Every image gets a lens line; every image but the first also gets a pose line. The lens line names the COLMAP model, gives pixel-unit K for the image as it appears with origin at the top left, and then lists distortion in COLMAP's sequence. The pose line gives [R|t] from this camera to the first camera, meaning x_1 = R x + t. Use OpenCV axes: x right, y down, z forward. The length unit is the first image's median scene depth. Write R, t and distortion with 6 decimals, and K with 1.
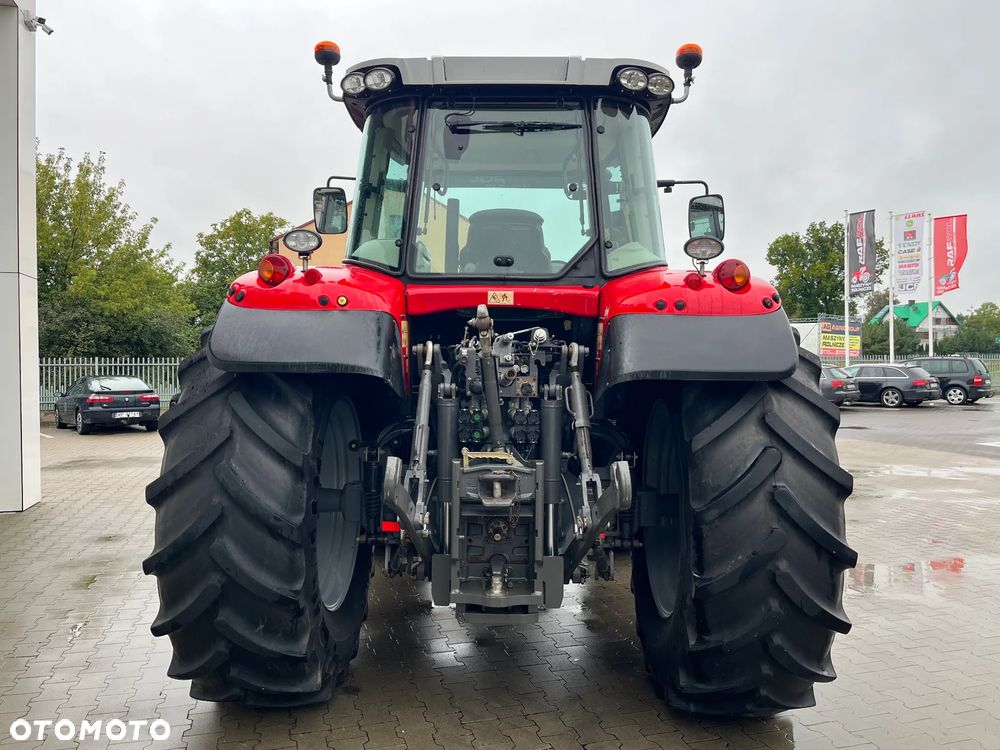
lens RADIAL K [[764.6, 0, 494.9], [0, 764.6, 376.1], [0, 0, 1]] dist [0.039699, -0.002082]
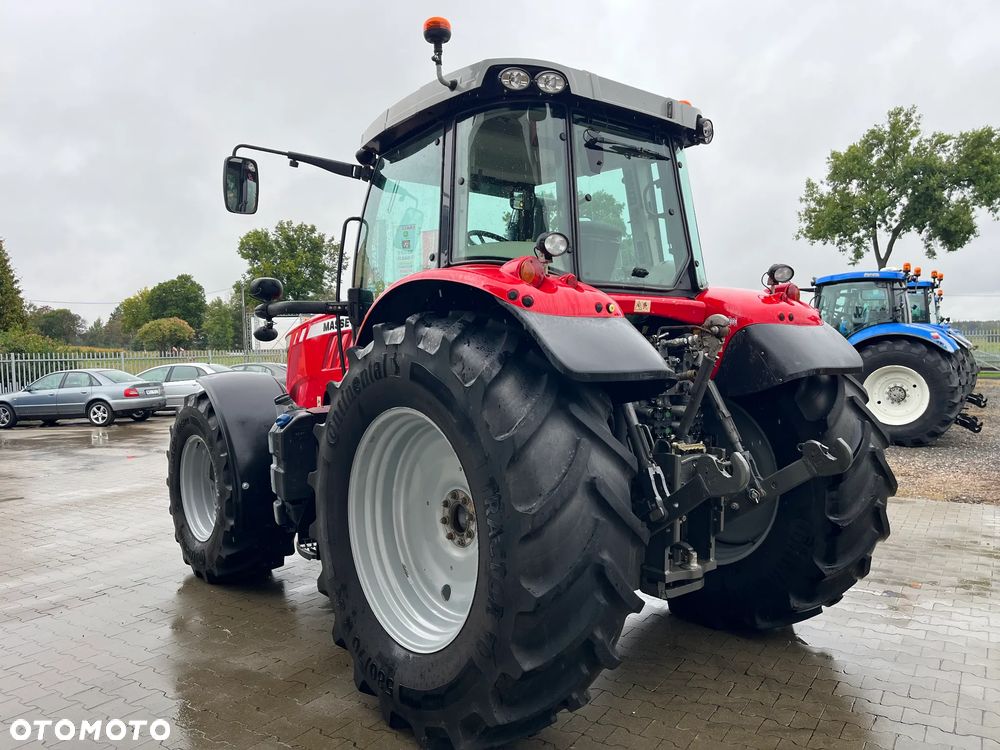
lens RADIAL K [[755.2, 0, 500.9], [0, 755.2, 377.8], [0, 0, 1]] dist [0.038069, -0.006676]
pose [[0.790860, -0.021124, 0.611632, -0.822560], [0.005883, 0.999620, 0.026917, -0.028122], [-0.611968, -0.017689, 0.790685, 0.250017]]
